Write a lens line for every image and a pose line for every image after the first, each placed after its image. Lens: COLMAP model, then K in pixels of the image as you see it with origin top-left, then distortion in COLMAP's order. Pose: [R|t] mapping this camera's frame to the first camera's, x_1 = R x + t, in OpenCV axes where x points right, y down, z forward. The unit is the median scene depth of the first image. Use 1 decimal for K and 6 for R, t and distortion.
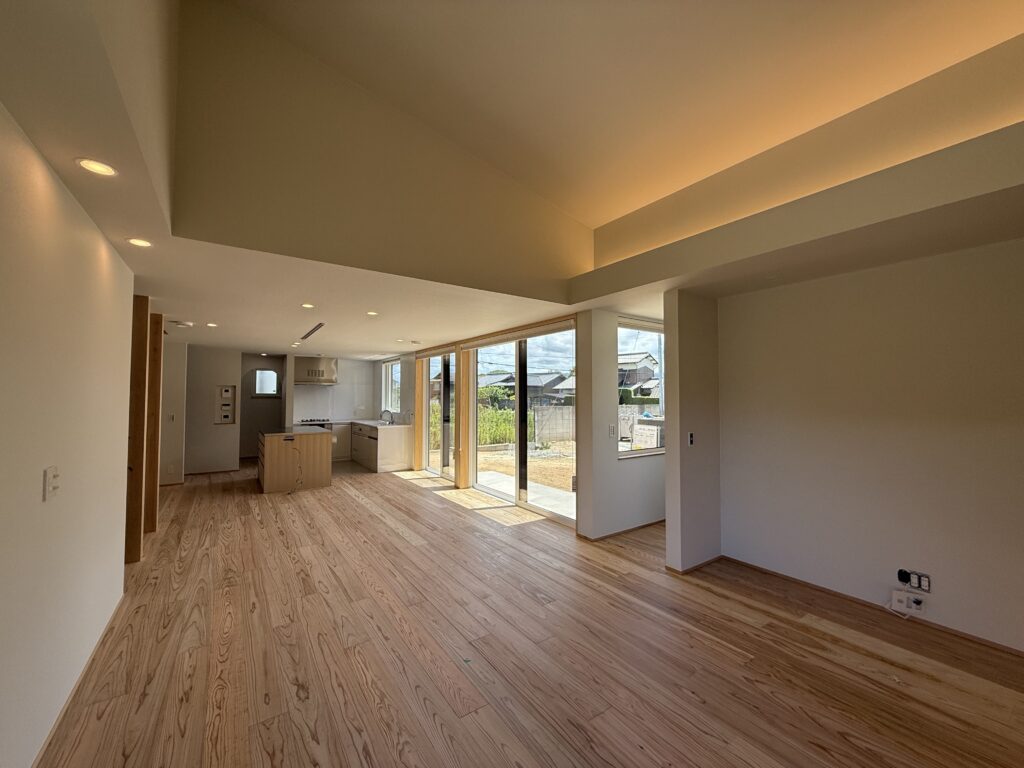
lens RADIAL K [[408.4, 0, 510.4], [0, 408.4, 384.2], [0, 0, 1]] dist [-0.004601, 0.002293]
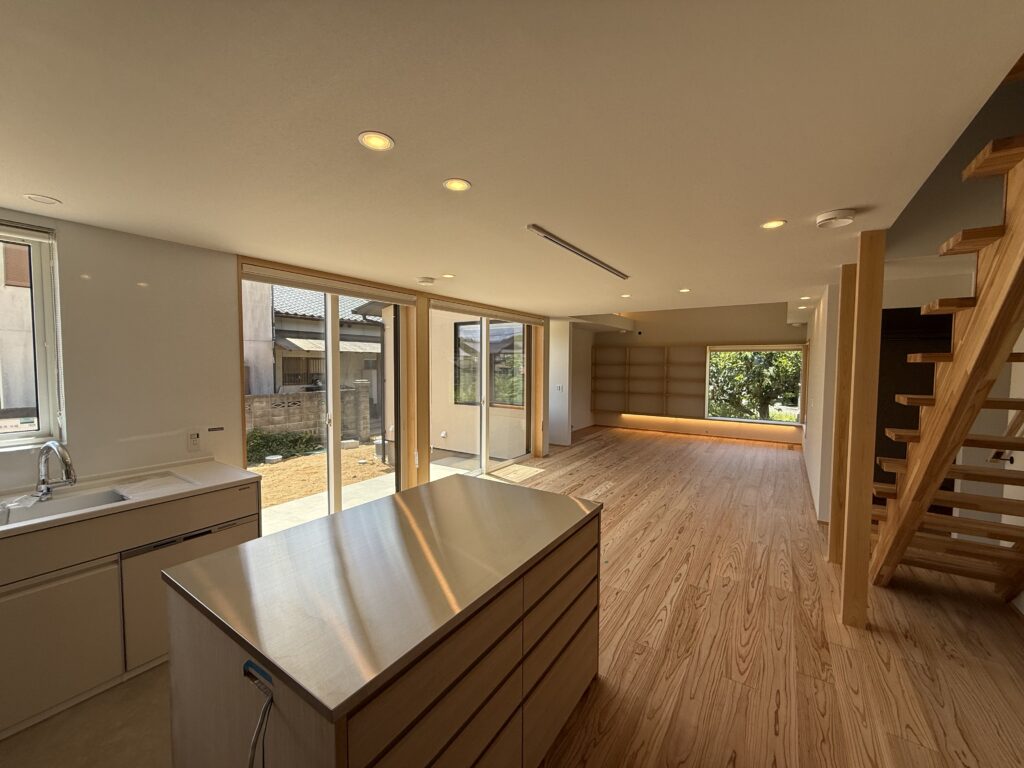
lens RADIAL K [[408.4, 0, 508.2], [0, 408.4, 384.3], [0, 0, 1]] dist [-0.004601, 0.002293]
pose [[-0.362884, -0.051160, 0.930429, -1.761632], [-0.032318, 0.998582, 0.042303, 0.030637], [-0.931274, -0.014718, -0.364023, 2.394383]]
